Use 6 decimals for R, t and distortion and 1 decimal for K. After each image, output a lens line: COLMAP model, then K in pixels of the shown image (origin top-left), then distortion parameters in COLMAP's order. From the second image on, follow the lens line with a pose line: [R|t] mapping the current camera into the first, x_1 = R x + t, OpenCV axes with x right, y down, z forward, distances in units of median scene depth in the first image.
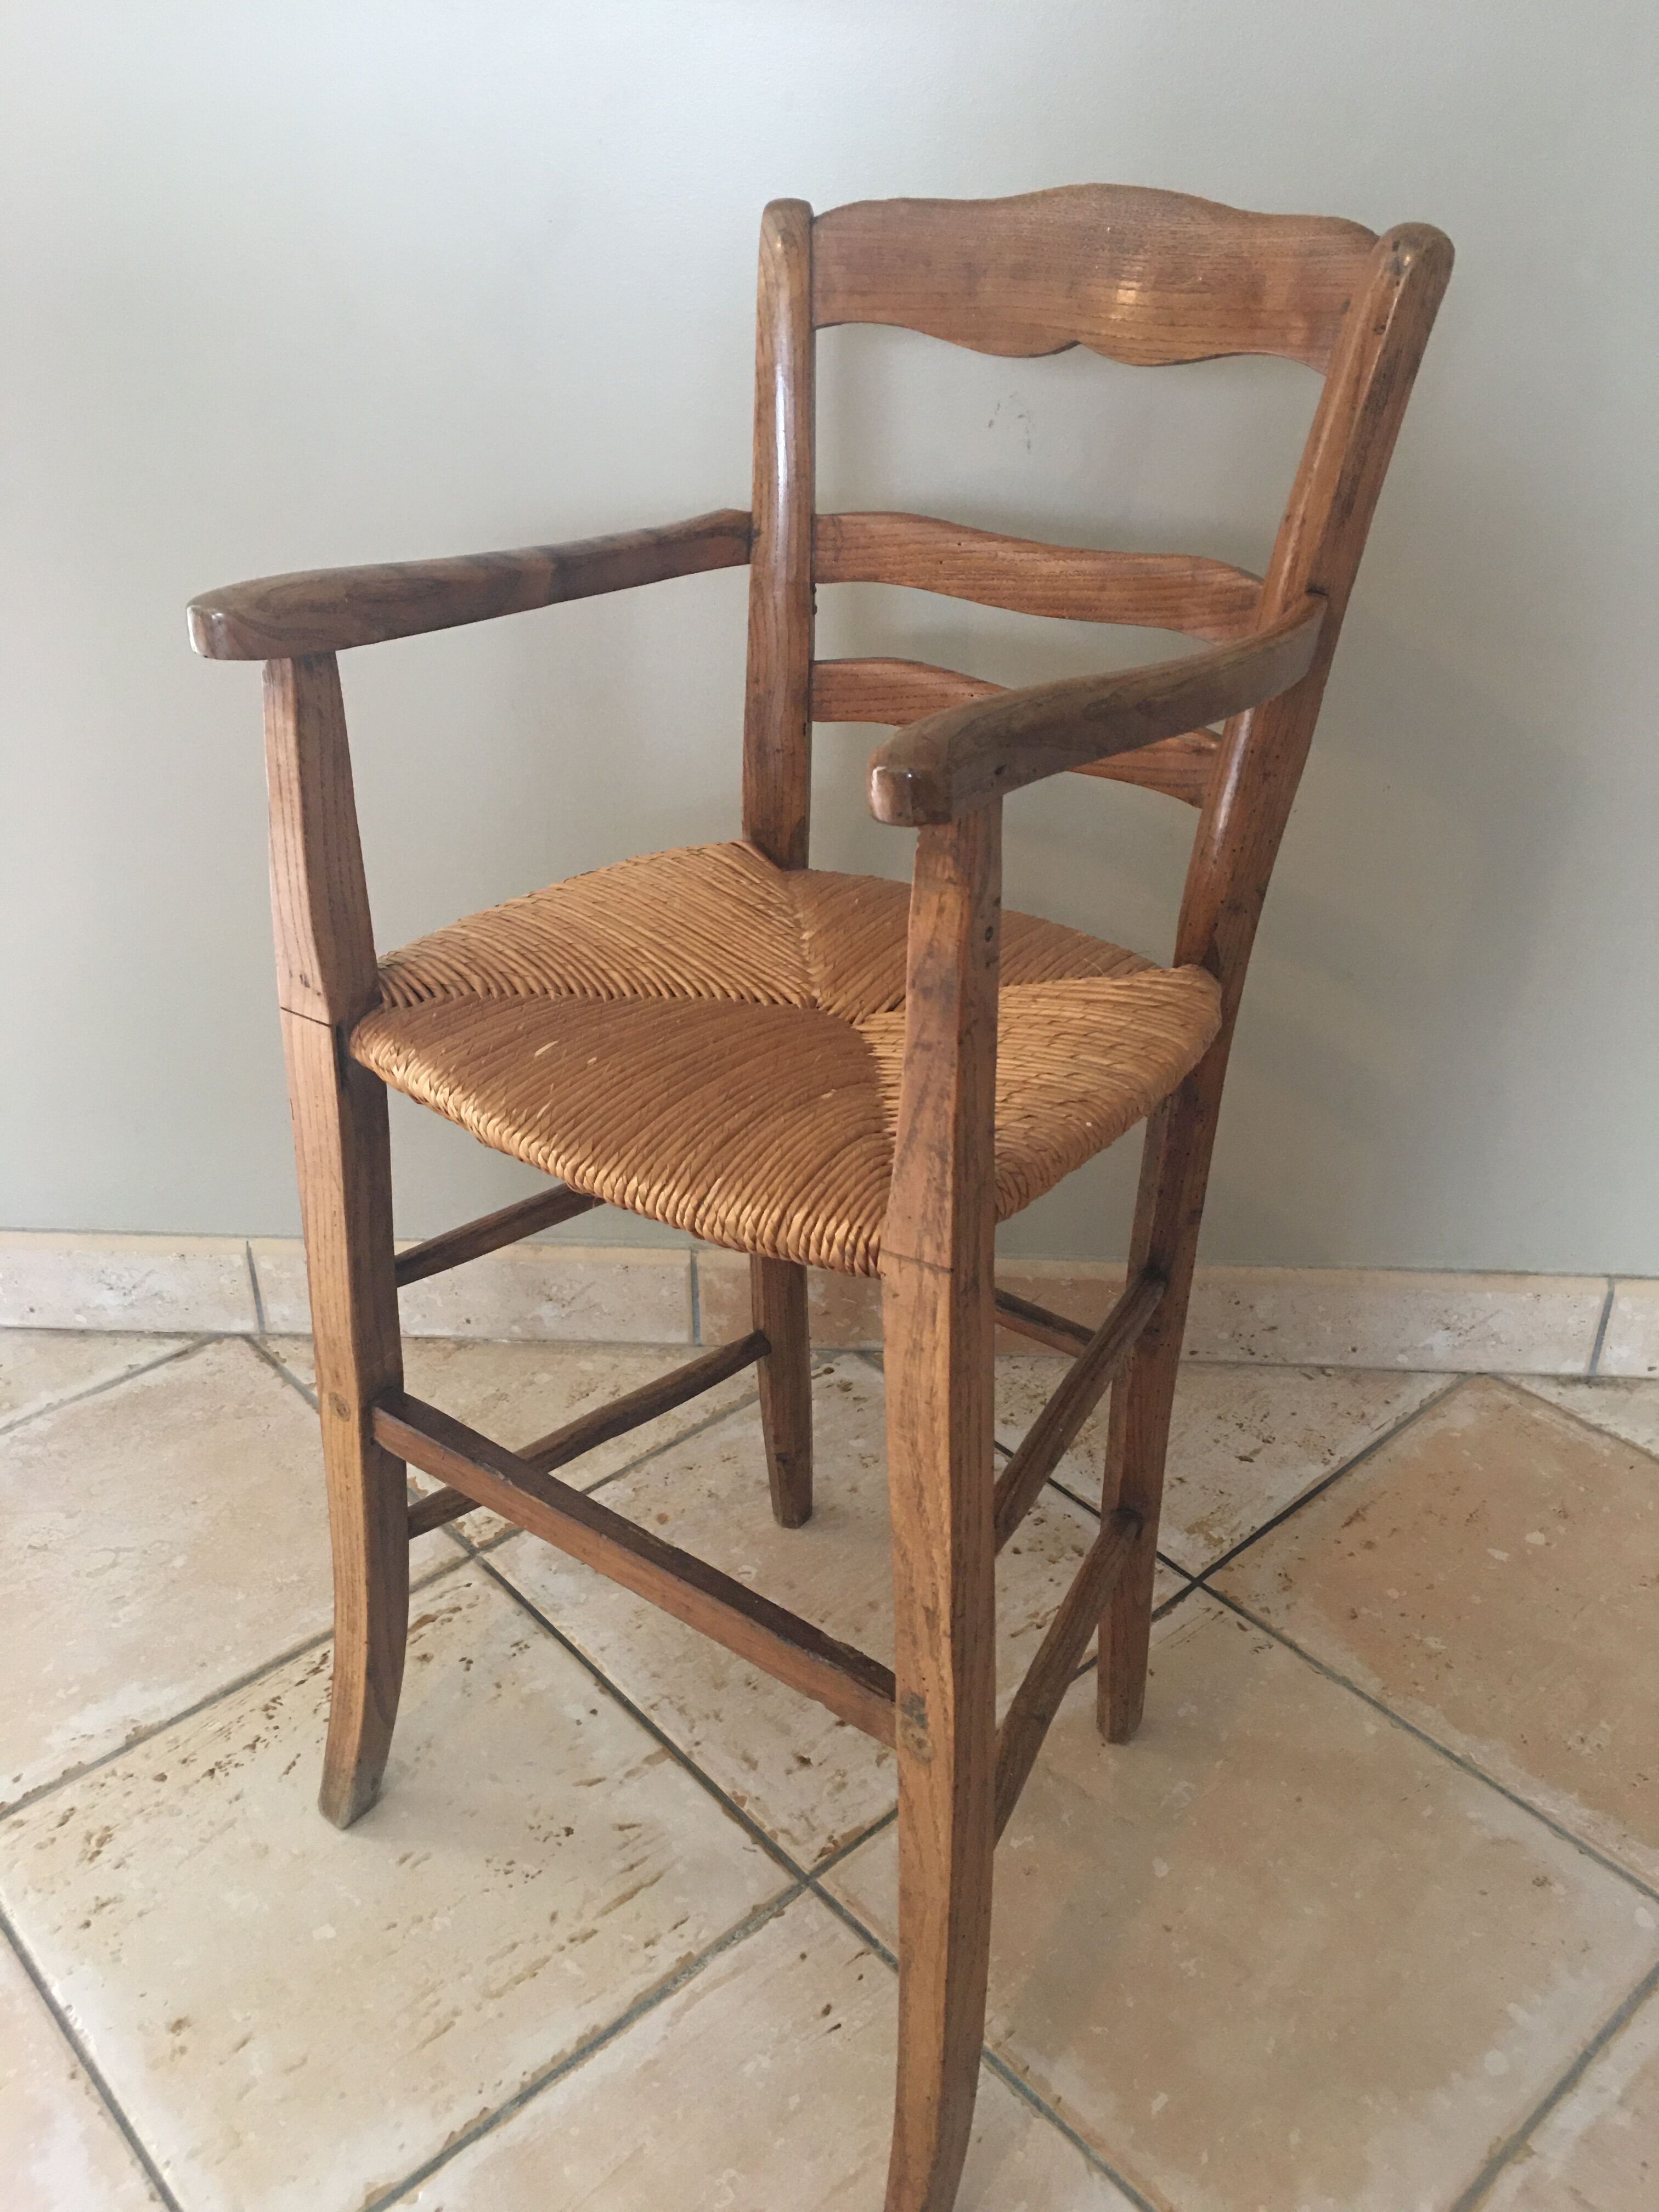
lens RADIAL K [[1876.4, 0, 834.1], [0, 1876.4, 1082.5], [0, 0, 1]] dist [0.088997, -0.129012]
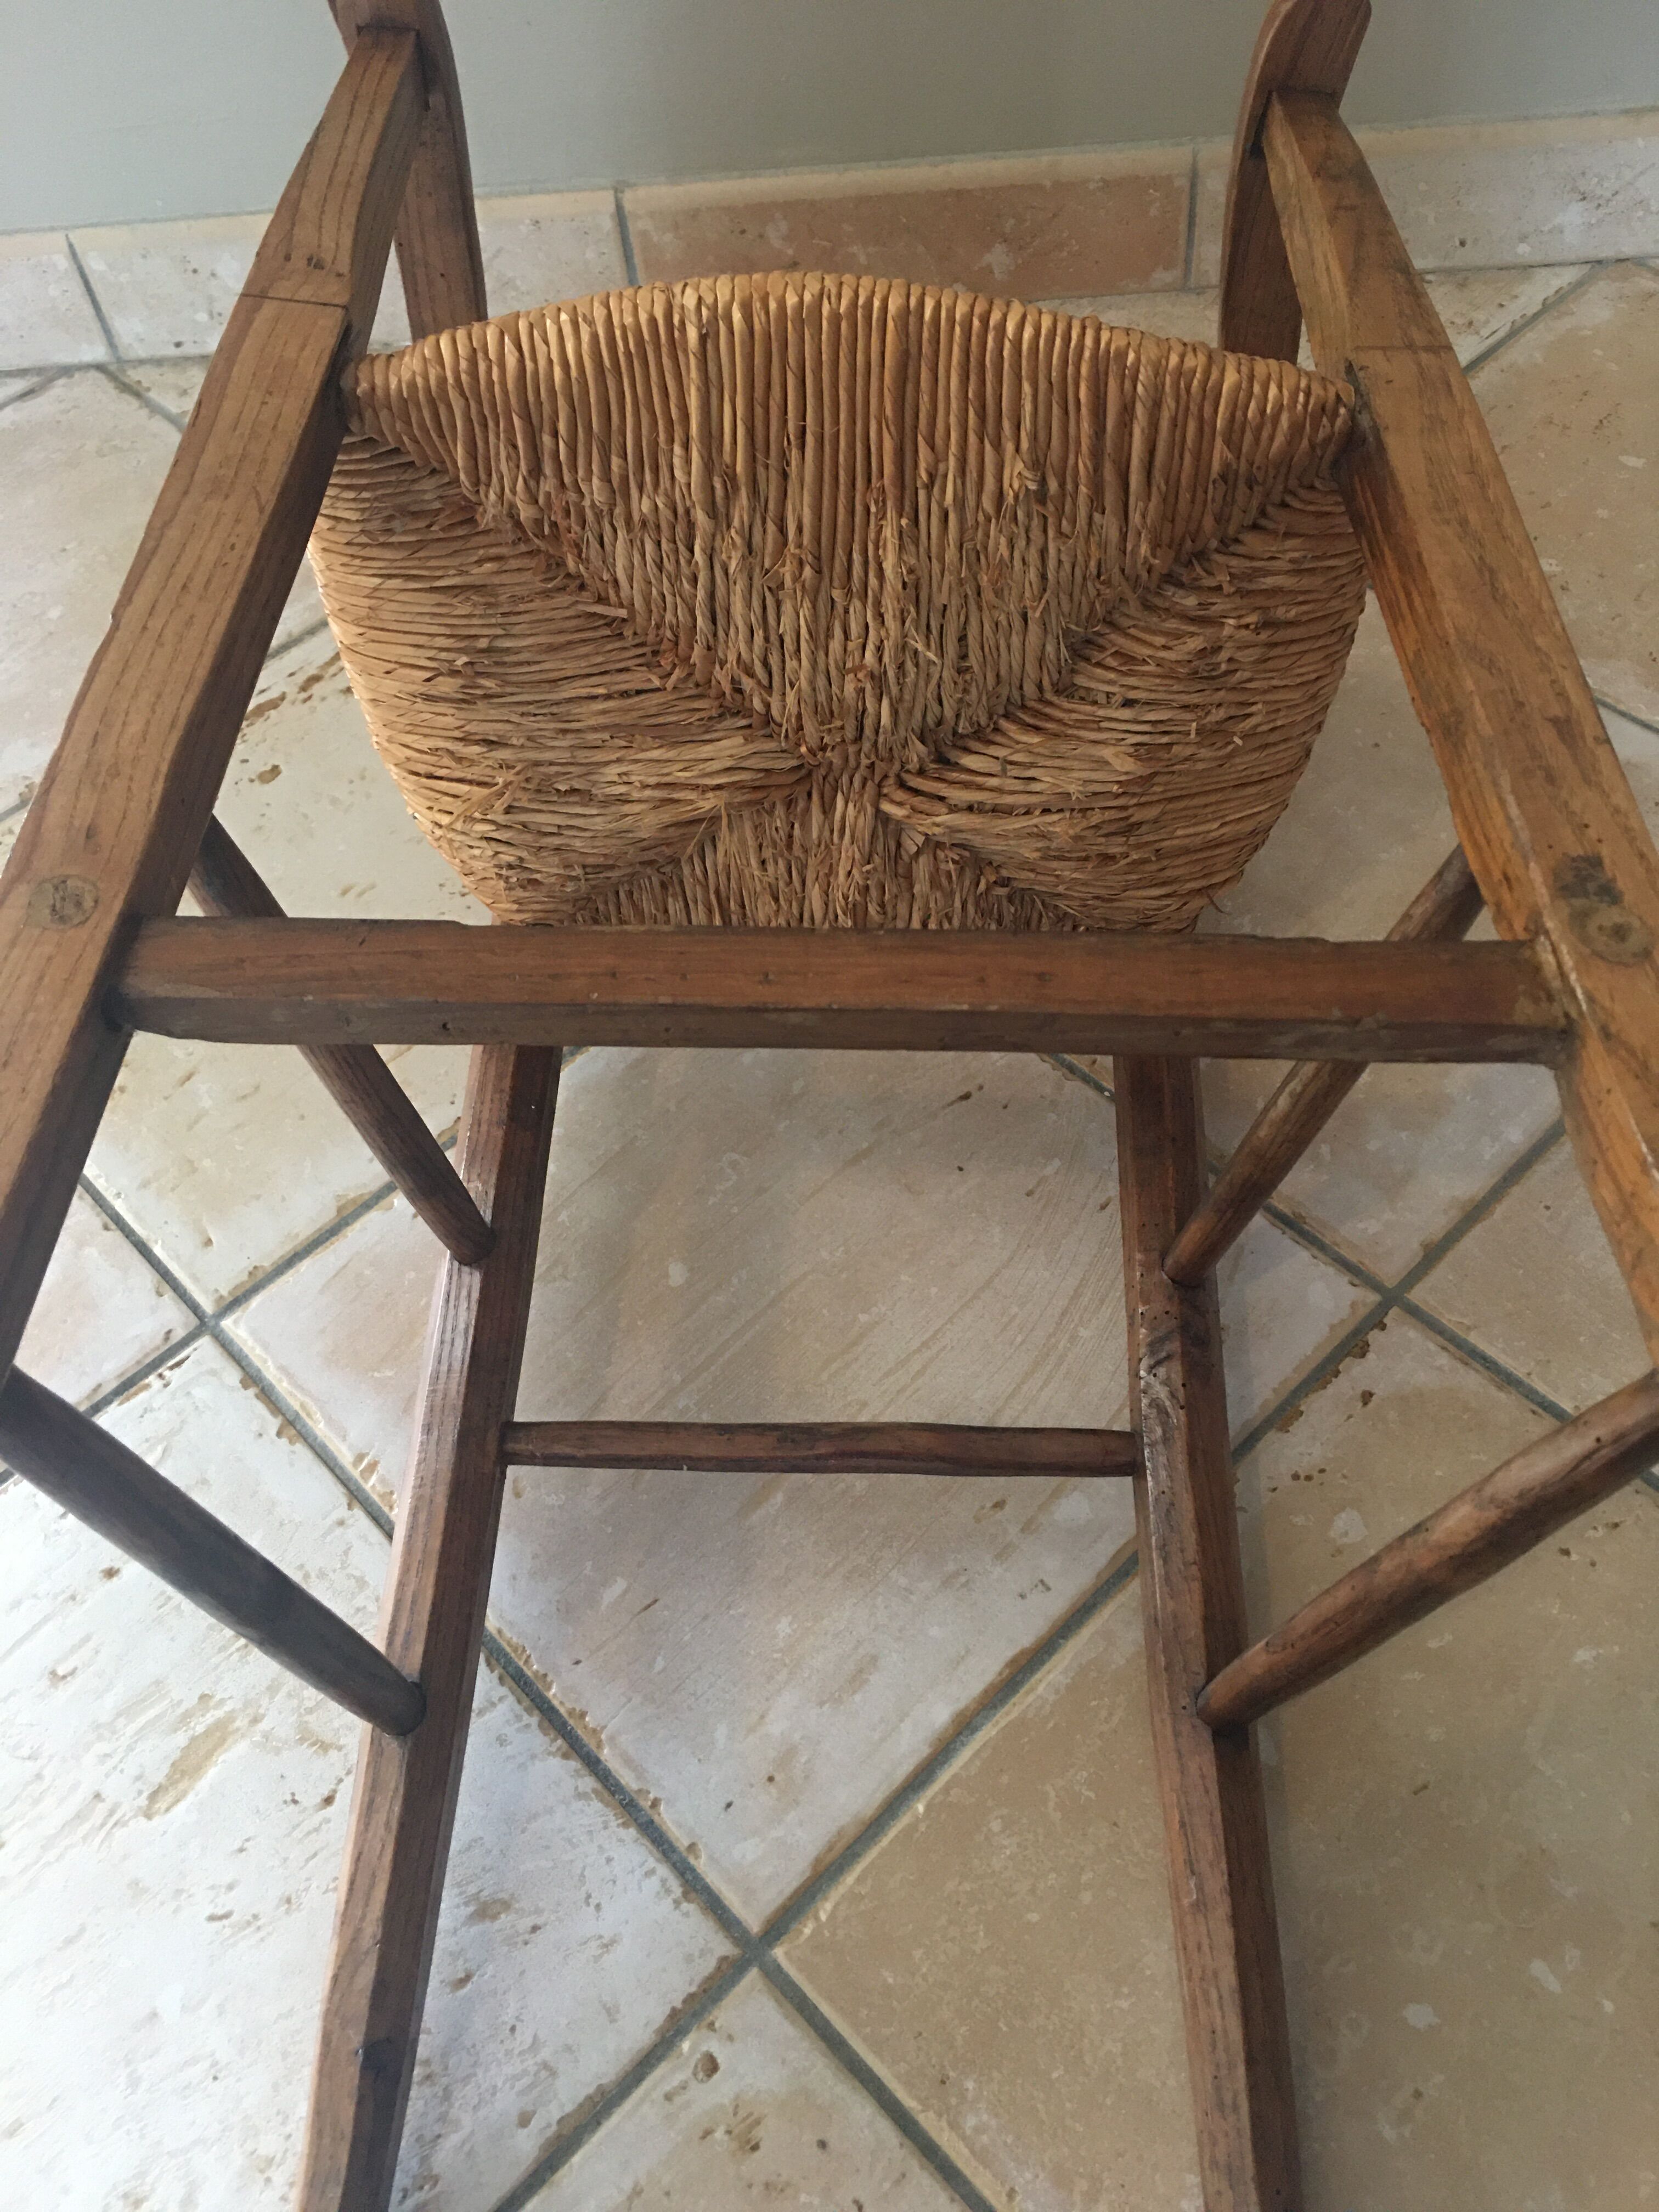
lens RADIAL K [[1876.4, 0, 834.1], [0, 1876.4, 1082.5], [0, 0, 1]] dist [0.088997, -0.129012]
pose [[0.995867, -0.075849, -0.049968, 0.032575], [0.089601, 0.910526, 0.403626, 0.143388], [0.014882, -0.406435, 0.913559, 0.154197]]
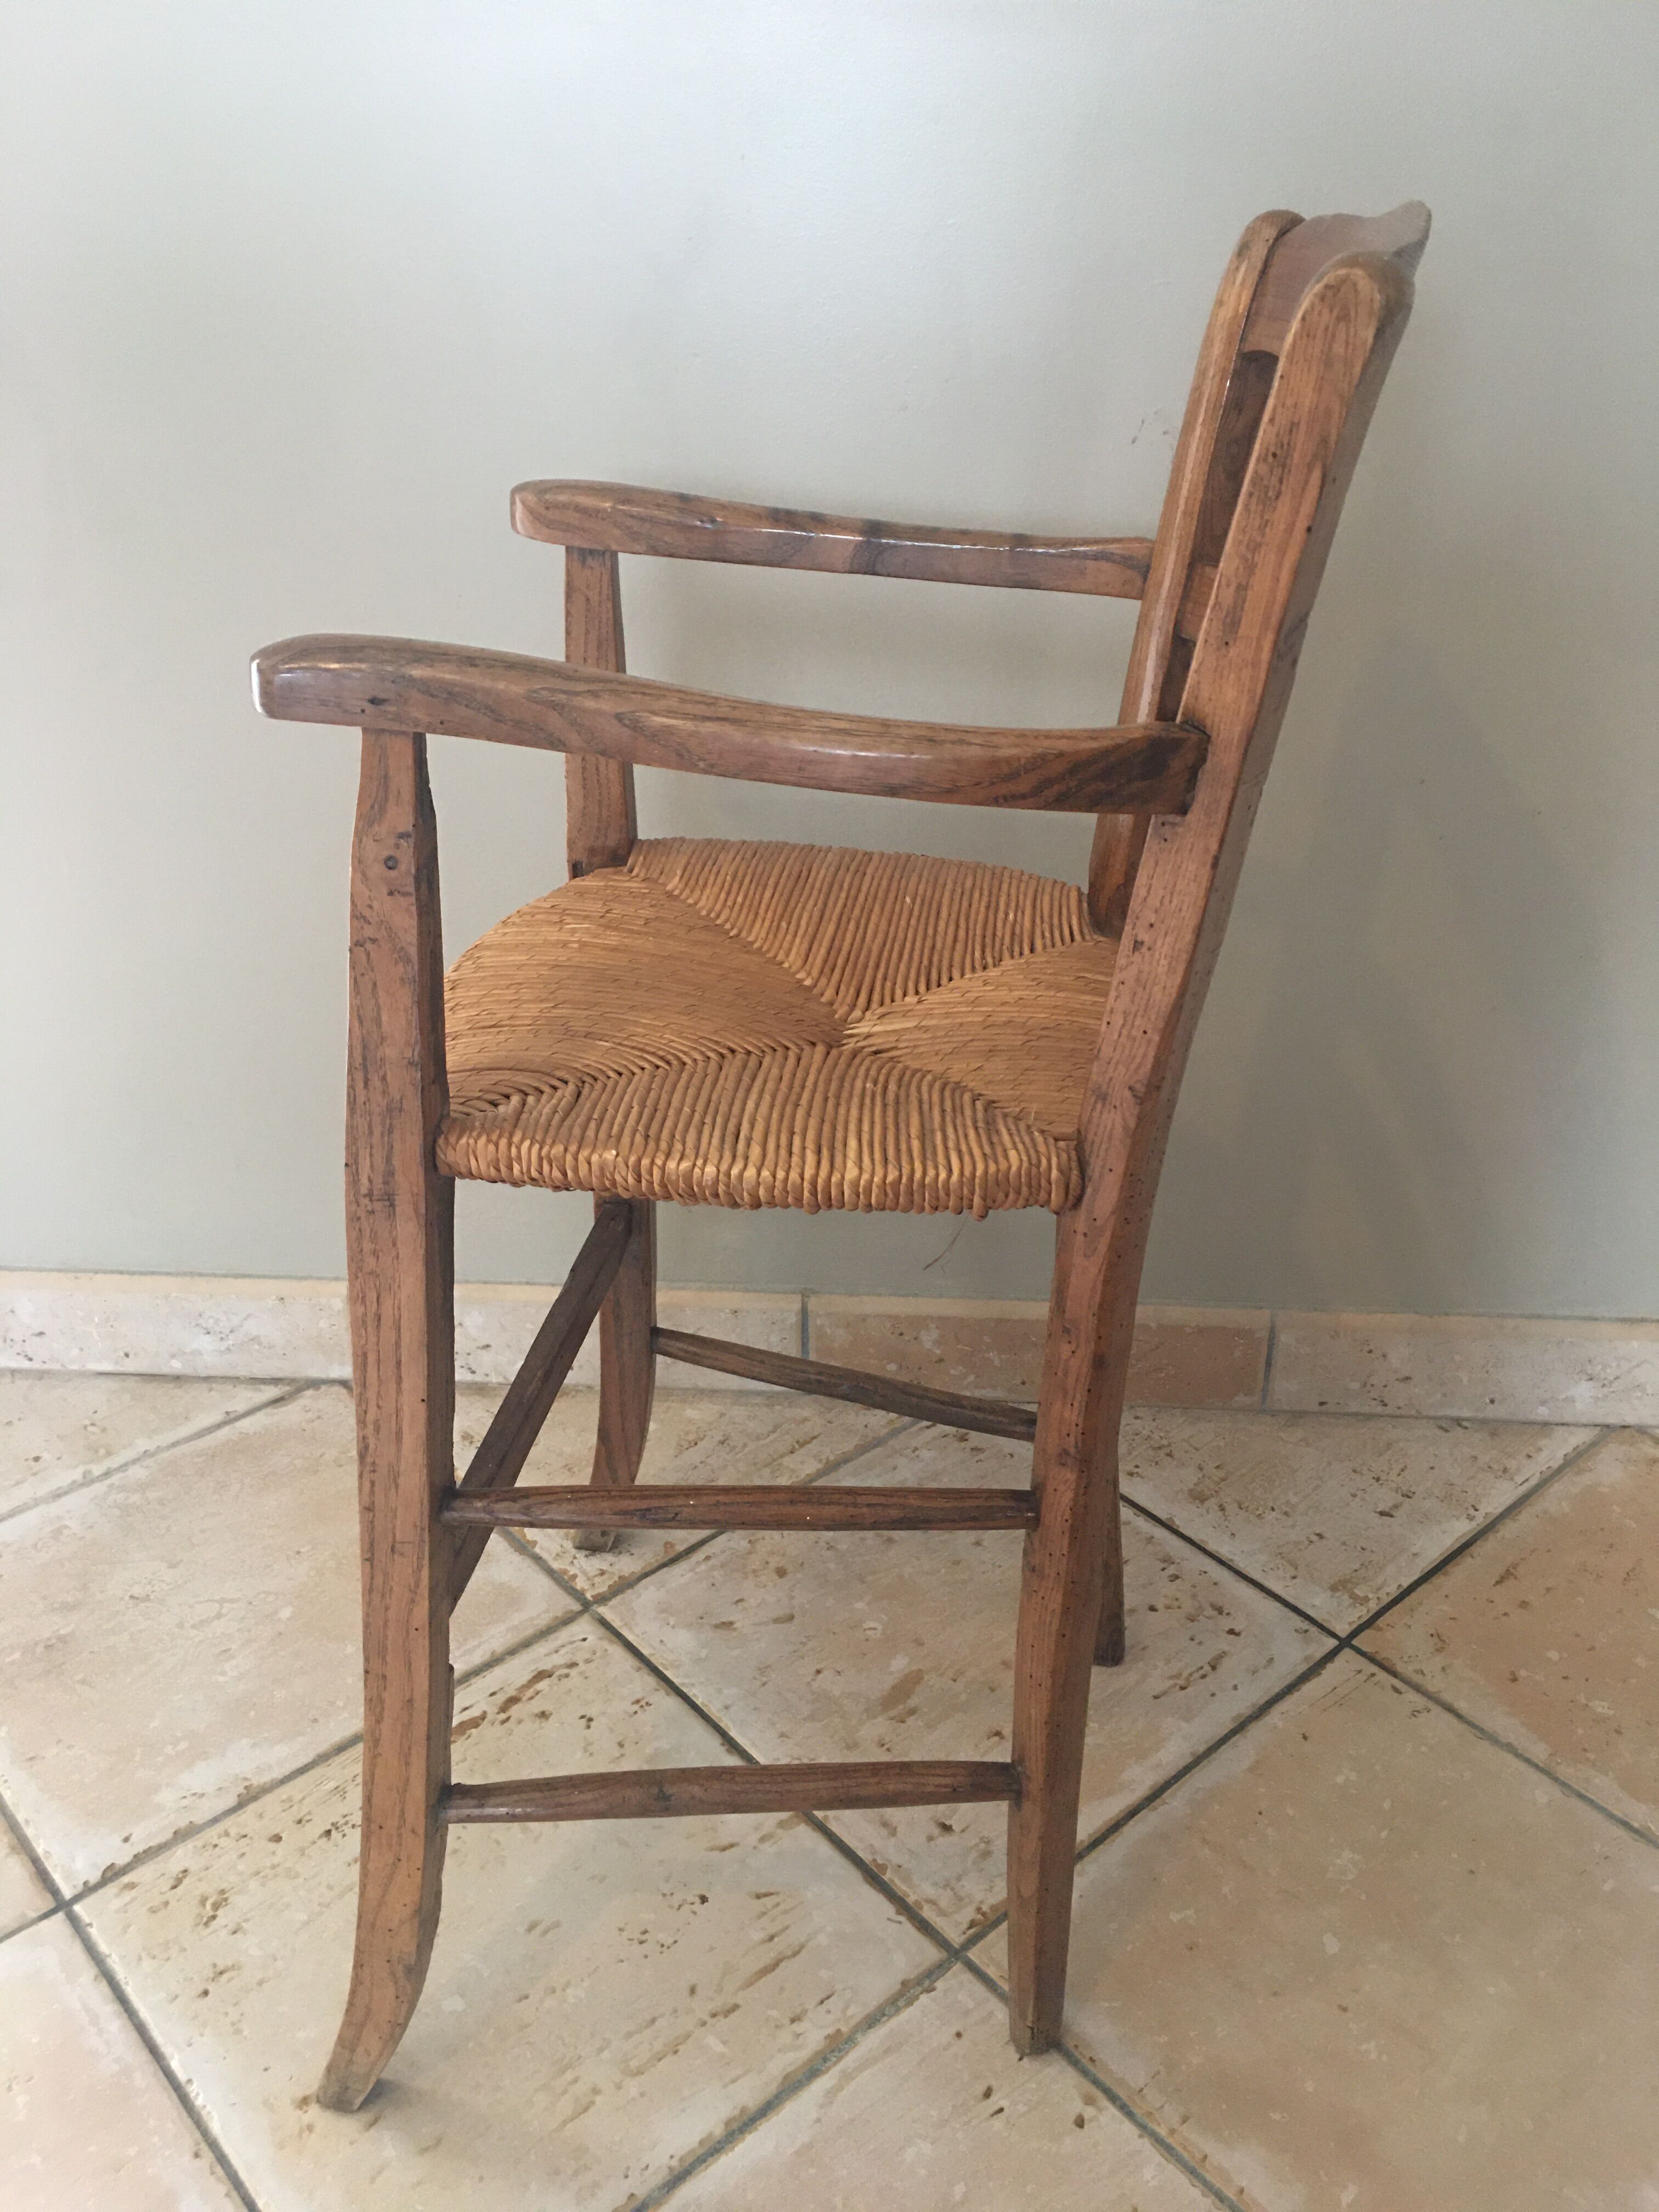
lens RADIAL K [[1876.4, 0, 834.1], [0, 1876.4, 1082.5], [0, 0, 1]] dist [0.088997, -0.129012]
pose [[0.999890, 0.001287, -0.014788, -0.056264], [-0.001801, 0.999393, -0.034789, 0.016592], [0.014735, 0.034812, 0.999285, 0.031449]]
